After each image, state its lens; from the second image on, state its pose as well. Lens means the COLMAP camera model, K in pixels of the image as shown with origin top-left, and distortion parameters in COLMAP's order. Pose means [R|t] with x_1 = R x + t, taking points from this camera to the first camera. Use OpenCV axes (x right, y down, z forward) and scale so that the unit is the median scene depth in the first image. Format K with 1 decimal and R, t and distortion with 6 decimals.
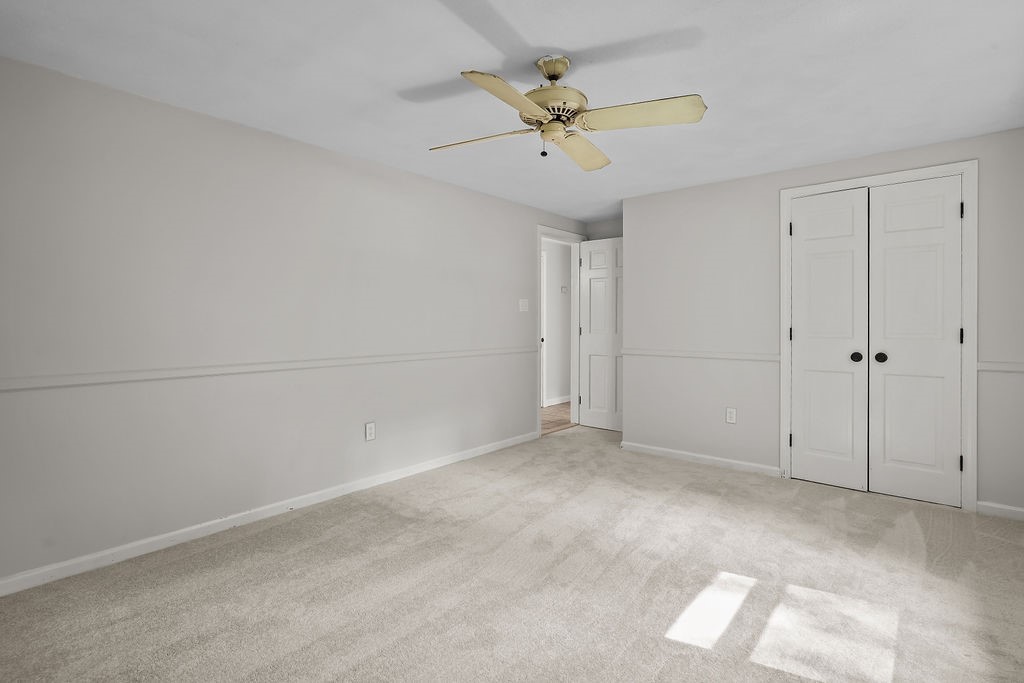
lens RADIAL K [[497.6, 0, 520.4], [0, 497.6, 321.7], [0, 0, 1]] dist [-0.005149, 0.002458]
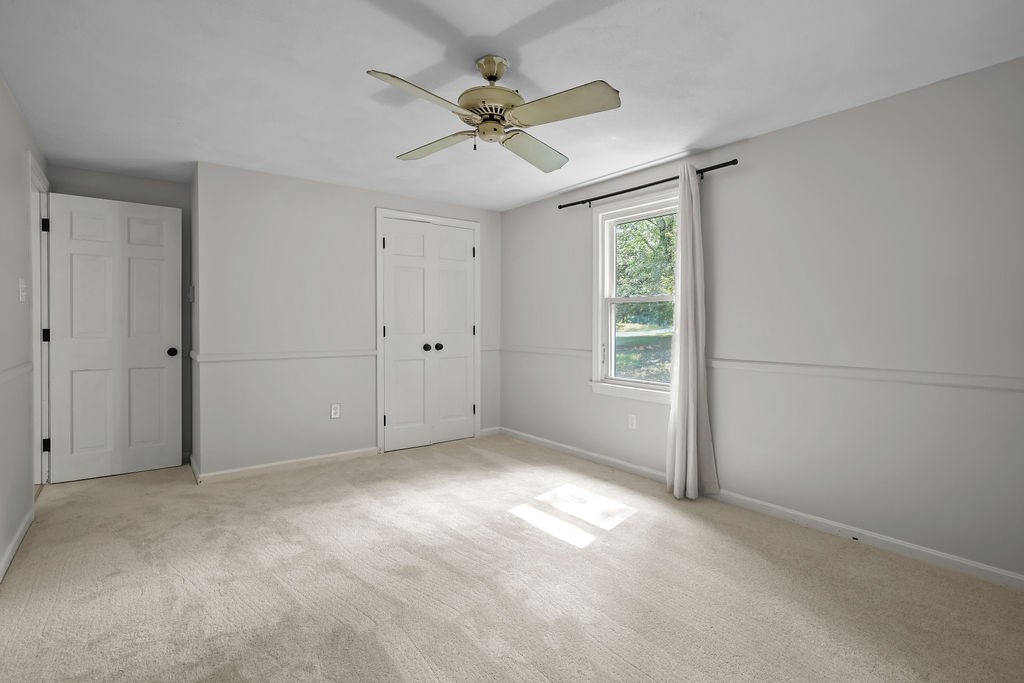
lens RADIAL K [[497.6, 0, 512.4], [0, 497.6, 326.3], [0, 0, 1]] dist [-0.005149, 0.002458]
pose [[0.214461, -0.008096, 0.976699, -0.642922], [-0.004142, 0.999949, 0.009198, -0.000162], [-0.976724, -0.006018, 0.214416, 0.517954]]
